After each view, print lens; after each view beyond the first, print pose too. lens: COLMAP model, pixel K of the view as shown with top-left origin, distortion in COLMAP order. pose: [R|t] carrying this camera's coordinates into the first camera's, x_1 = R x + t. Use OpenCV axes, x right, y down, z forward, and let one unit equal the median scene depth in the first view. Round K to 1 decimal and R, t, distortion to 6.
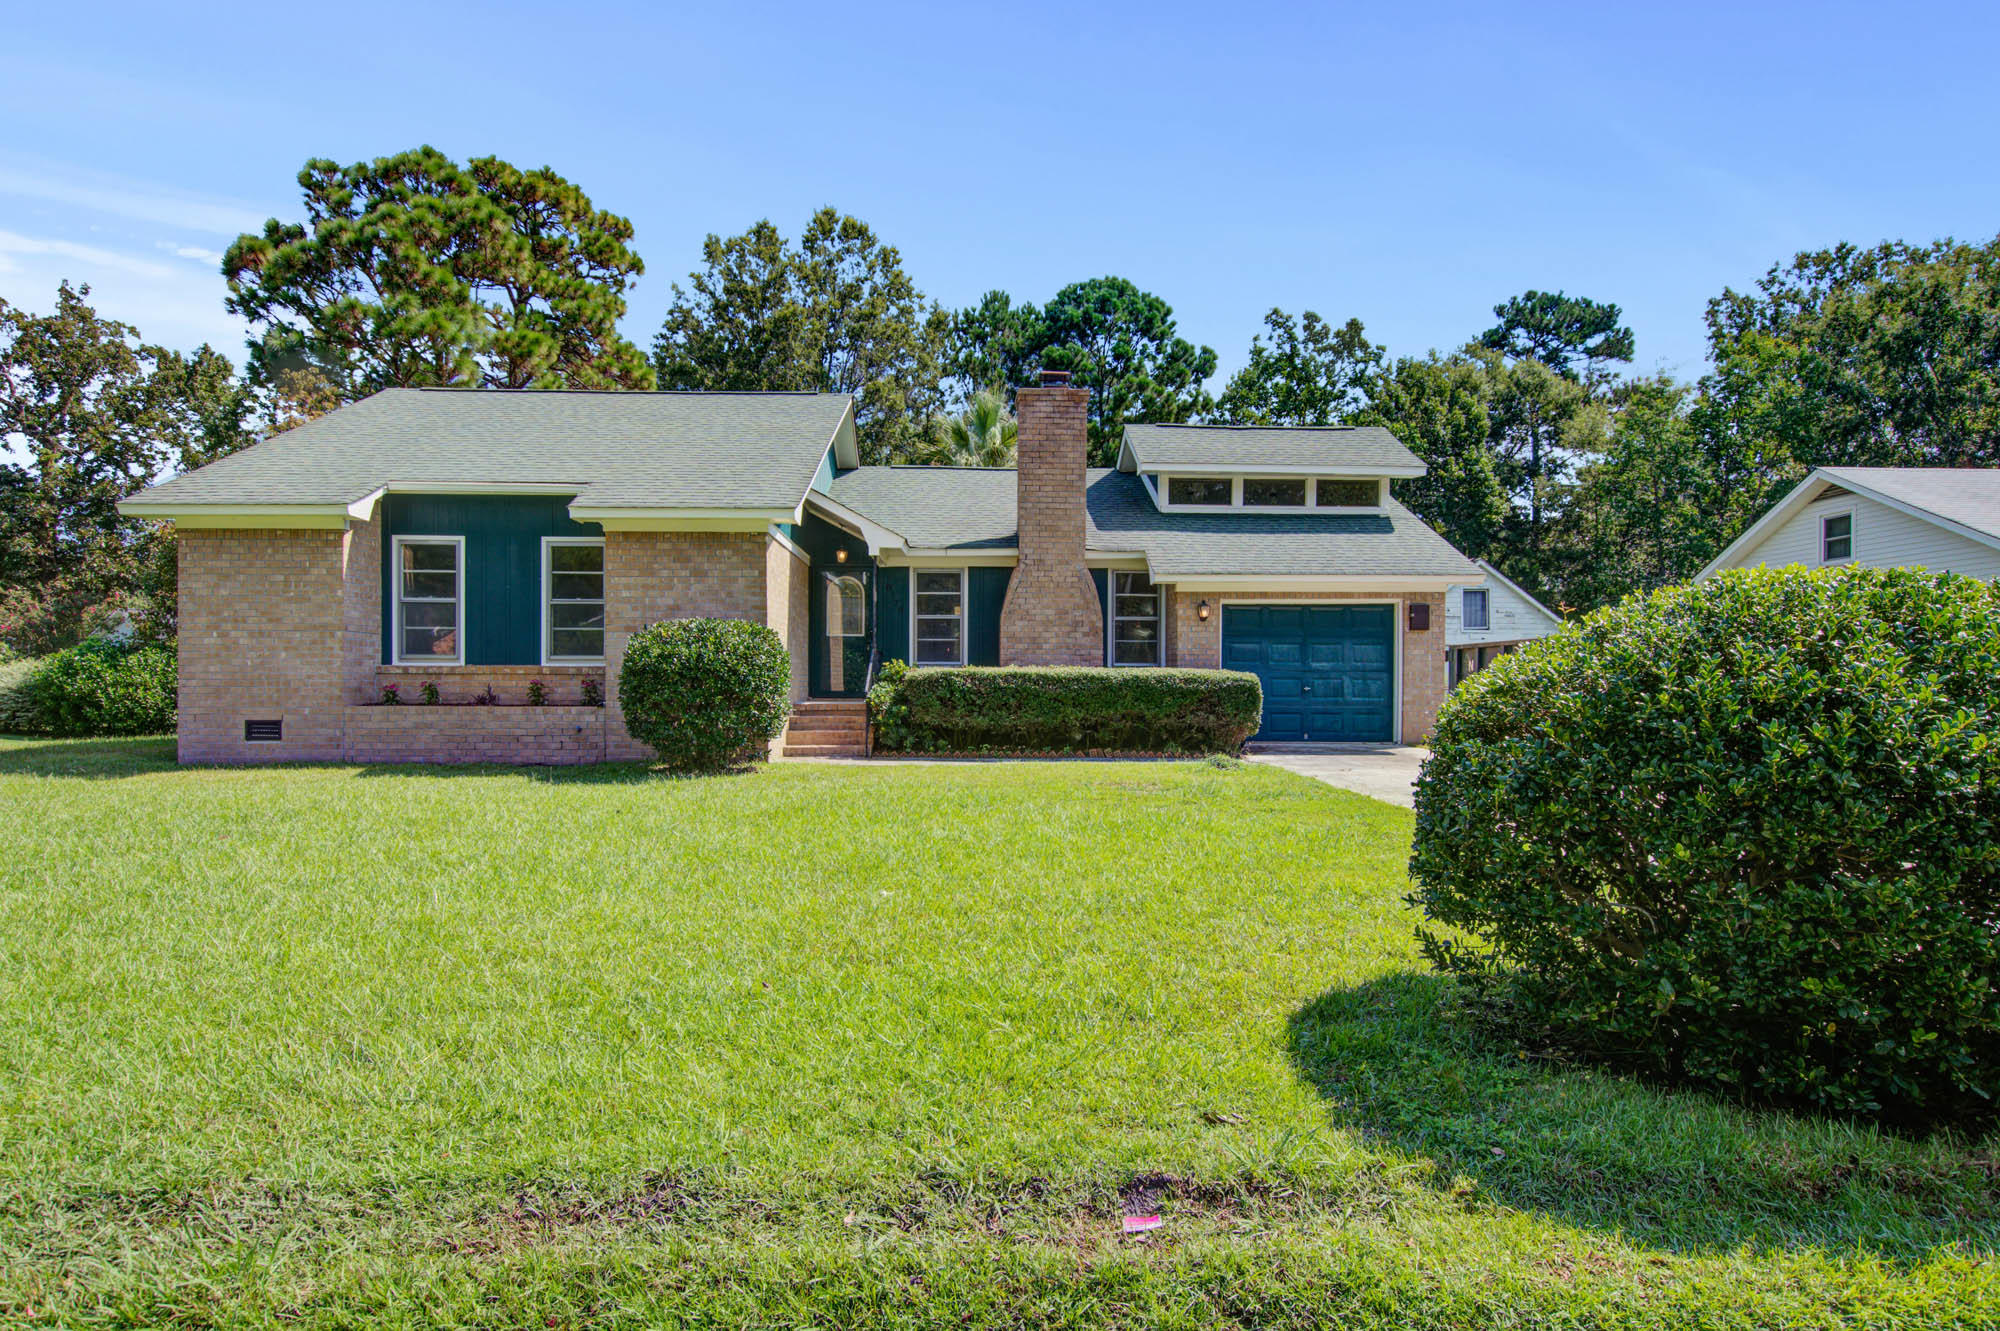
lens RADIAL K [[1098.1, 0, 995.4], [0, 1098.1, 682.7], [0, 0, 1]] dist [0.000735, 0.001466]
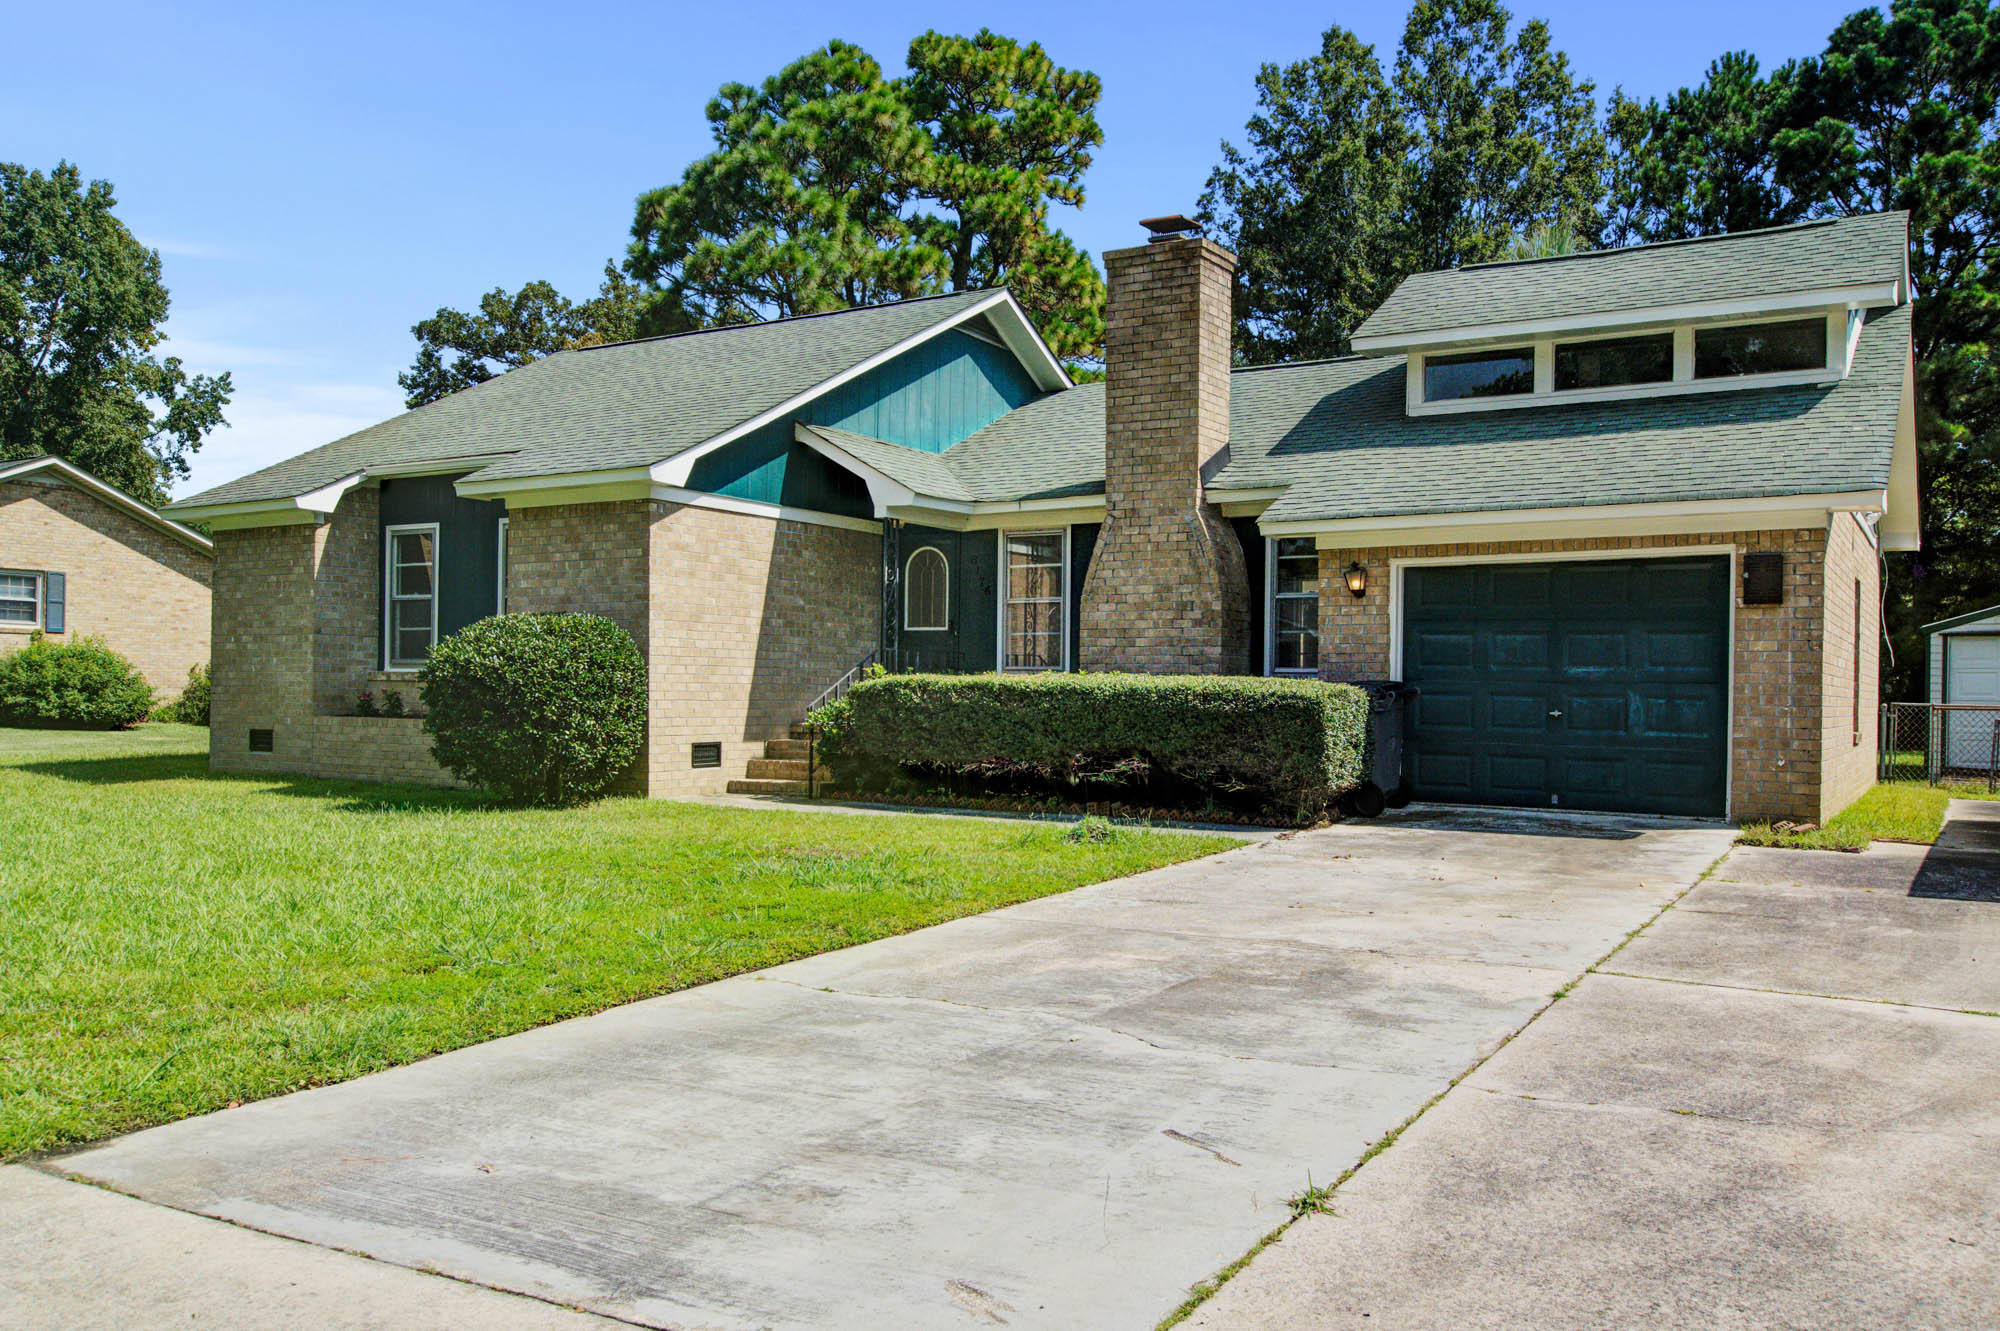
lens RADIAL K [[1584.1, 0, 995.8], [0, 1584.1, 671.8], [0, 0, 1]] dist [-0.002462, 0.002786]
pose [[0.832192, 0.000331, -0.554487, 0.441925], [-0.008260, 0.999896, -0.011801, -0.003475], [0.554426, 0.014401, 0.832109, 0.157214]]
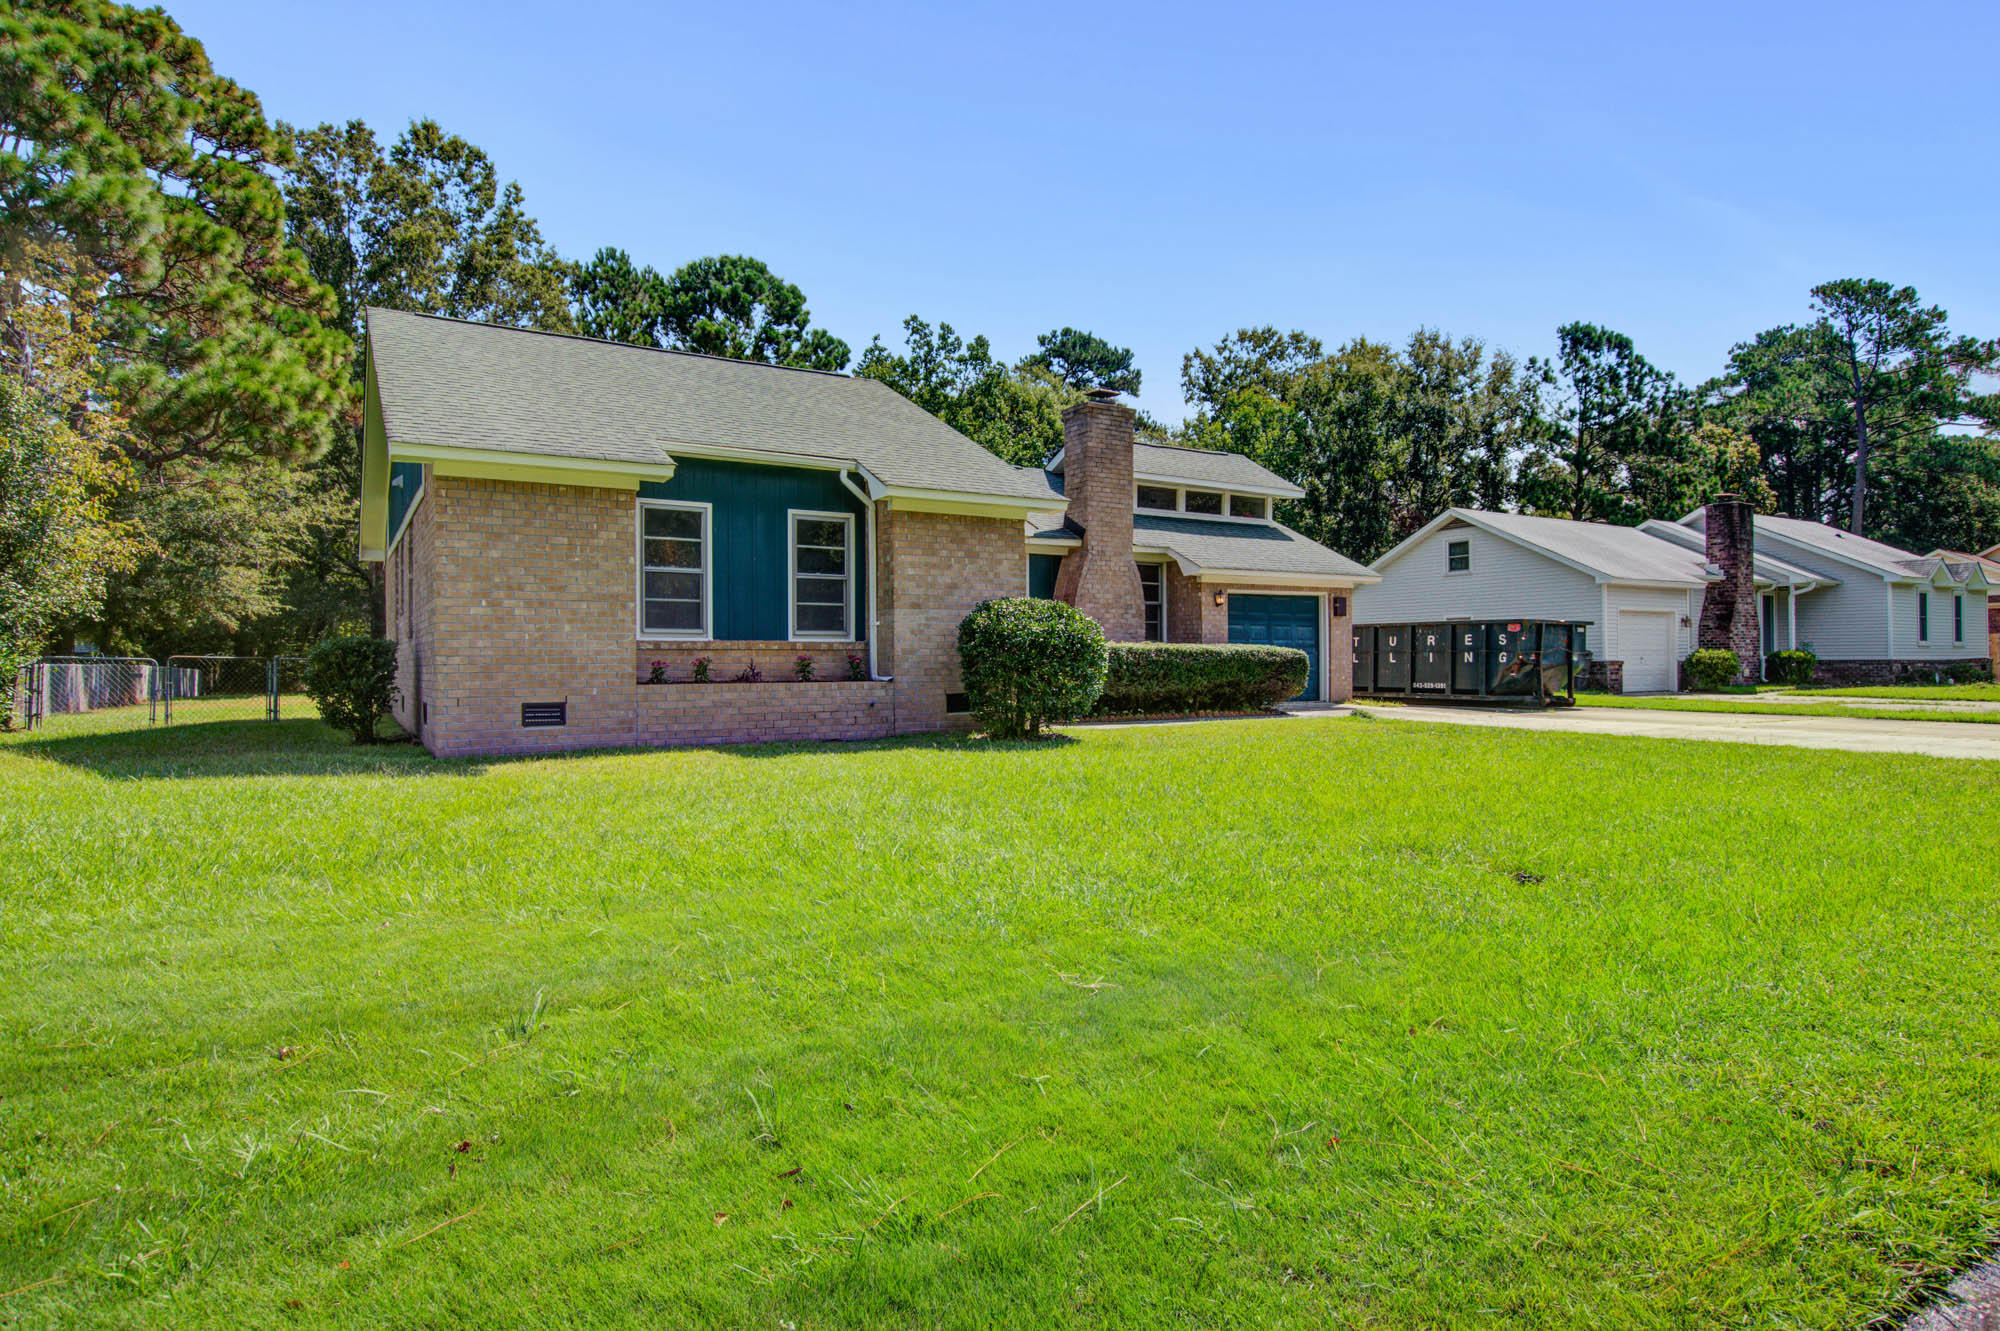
lens RADIAL K [[1098.1, 0, 993.2], [0, 1098.1, 647.0], [0, 0, 1]] dist [0.000735, 0.001466]
pose [[0.865782, -0.000253, 0.500421, -0.571845], [0.006057, 0.999932, -0.009975, 0.000453], [-0.500385, 0.011667, 0.865725, 0.050409]]
